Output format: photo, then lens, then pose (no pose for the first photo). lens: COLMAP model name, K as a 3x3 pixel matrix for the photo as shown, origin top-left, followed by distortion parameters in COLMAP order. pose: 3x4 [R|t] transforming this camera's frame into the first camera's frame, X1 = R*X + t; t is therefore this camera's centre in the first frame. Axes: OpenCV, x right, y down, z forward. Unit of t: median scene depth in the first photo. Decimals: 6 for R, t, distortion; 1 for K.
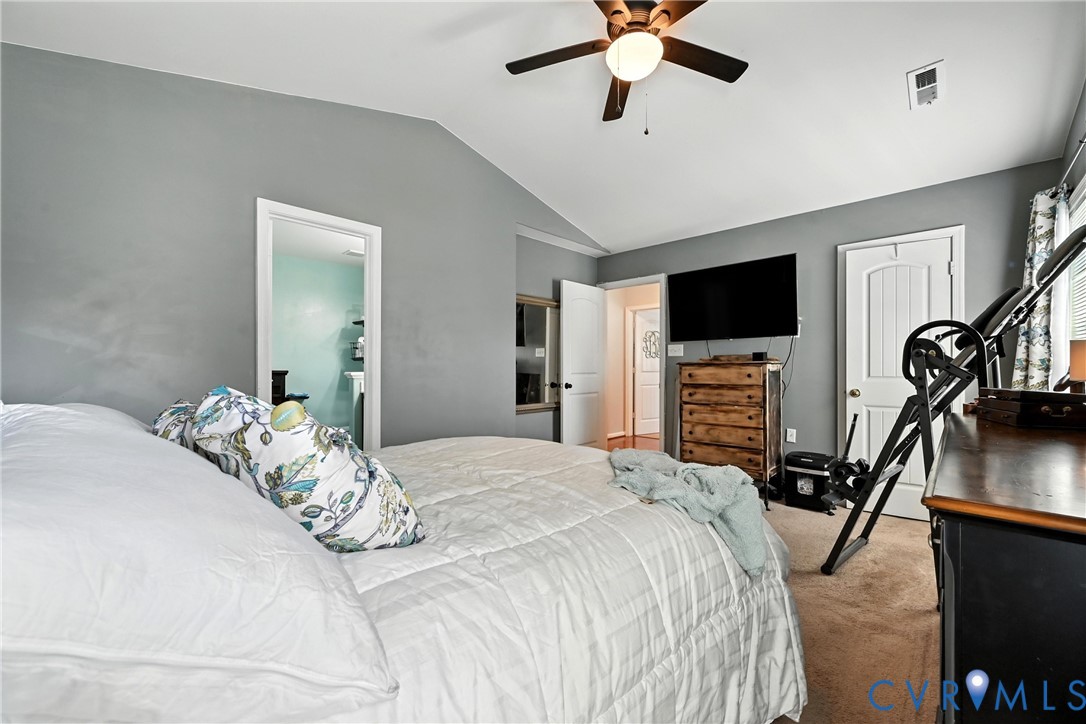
lens RADIAL K [[431.3, 0, 541.0], [0, 431.3, 364.8], [0, 0, 1]] dist [-0.000744, -0.000030]
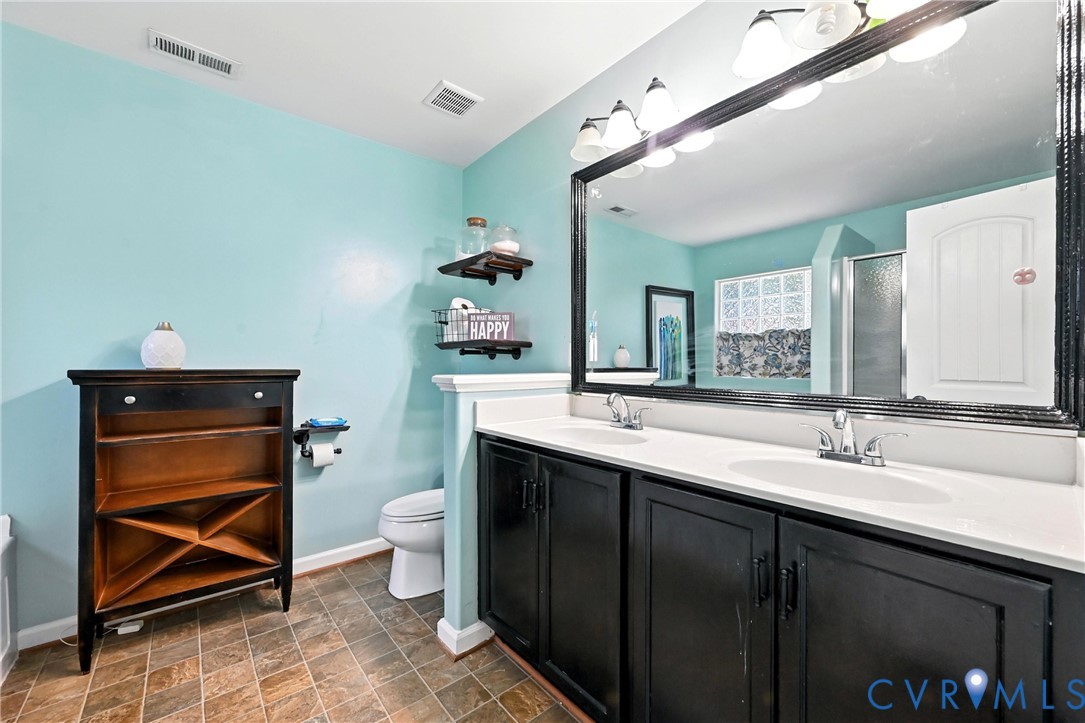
lens RADIAL K [[430.9, 0, 544.8], [0, 430.9, 362.6], [0, 0, 1]] dist [-0.000744, -0.000030]
pose [[0.994388, 0.002898, -0.105758, -0.265656], [-0.002898, 0.999996, 0.000149, 0.005253], [0.105758, 0.000158, 0.994392, 0.532650]]
